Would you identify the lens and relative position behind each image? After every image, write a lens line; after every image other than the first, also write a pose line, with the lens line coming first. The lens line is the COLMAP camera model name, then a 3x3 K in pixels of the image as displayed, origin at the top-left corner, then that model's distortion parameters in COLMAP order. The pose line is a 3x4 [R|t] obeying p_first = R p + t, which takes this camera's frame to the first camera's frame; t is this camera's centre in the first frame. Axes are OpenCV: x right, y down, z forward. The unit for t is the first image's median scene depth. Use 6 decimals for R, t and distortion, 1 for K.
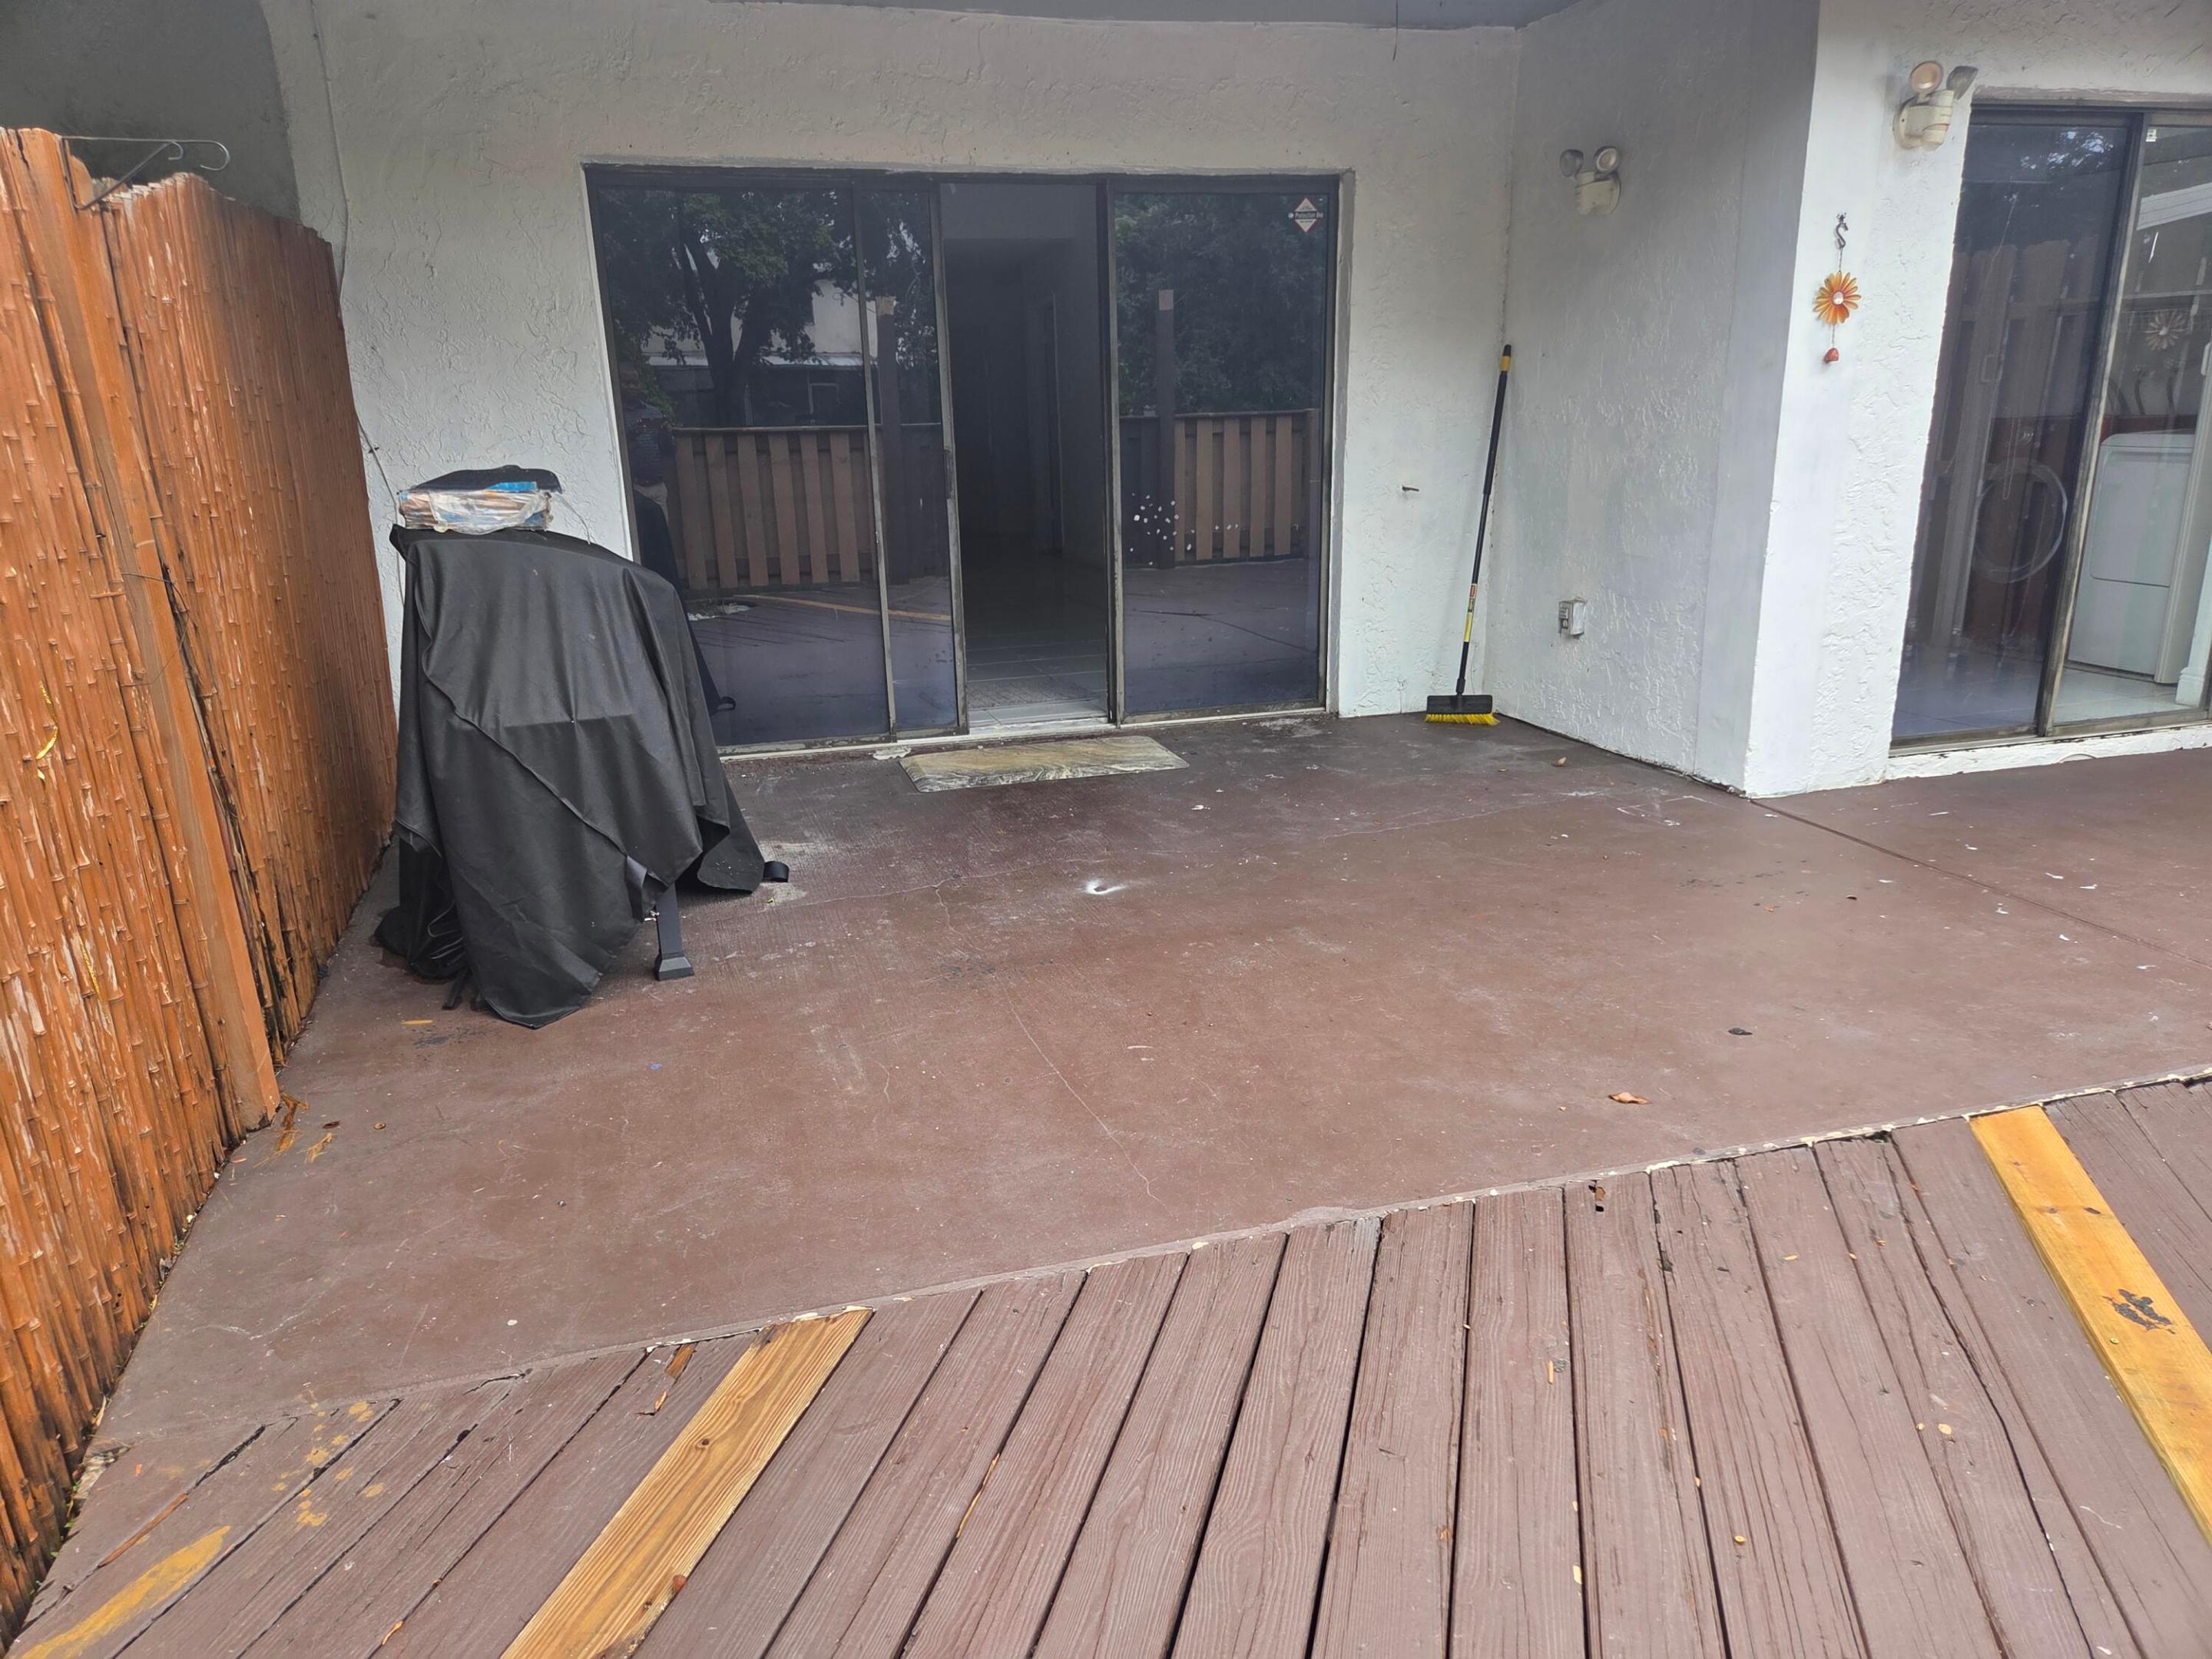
lens RADIAL K [[1474.2, 0, 1081.4], [0, 1474.2, 824.3], [0, 0, 1]] dist [0.077864, -0.058446]
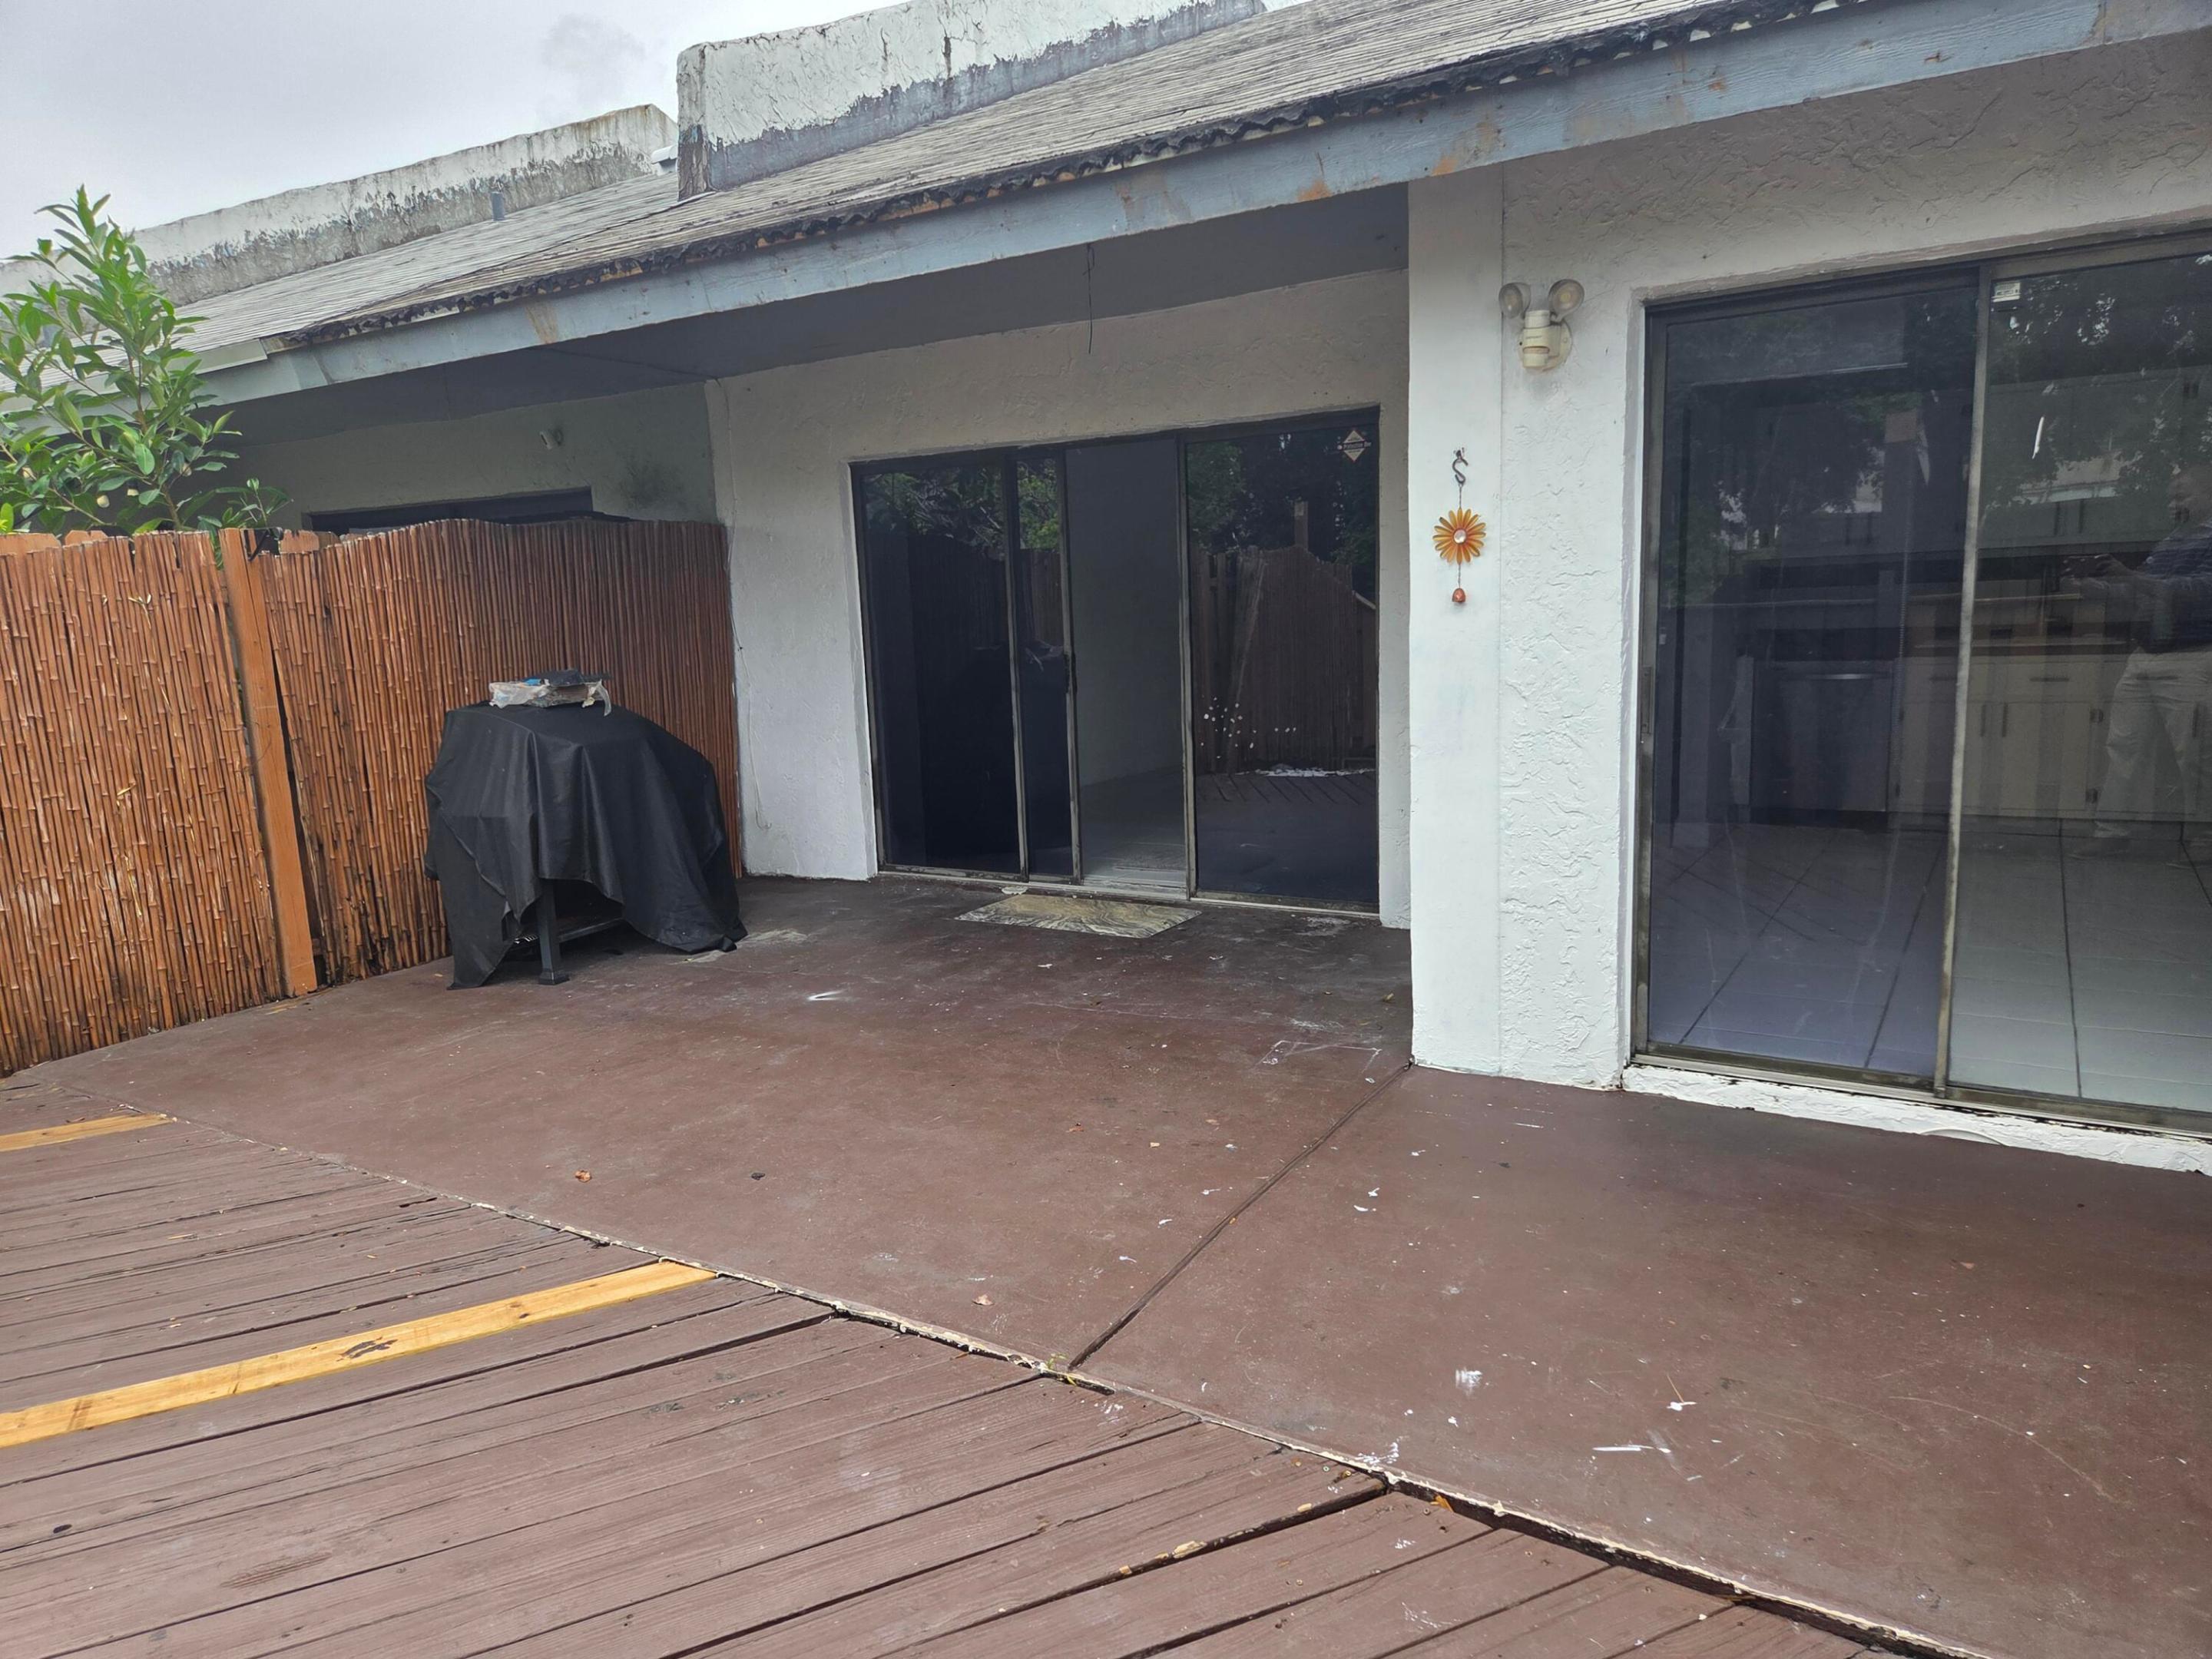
lens RADIAL K [[1474.2, 0, 1081.4], [0, 1474.2, 824.3], [0, 0, 1]] dist [0.077864, -0.058446]
pose [[0.672389, 0.112616, -0.731581, 0.978600], [-0.182044, 0.983161, -0.015971, -0.112314], [0.717463, 0.143919, 0.681567, 0.223850]]
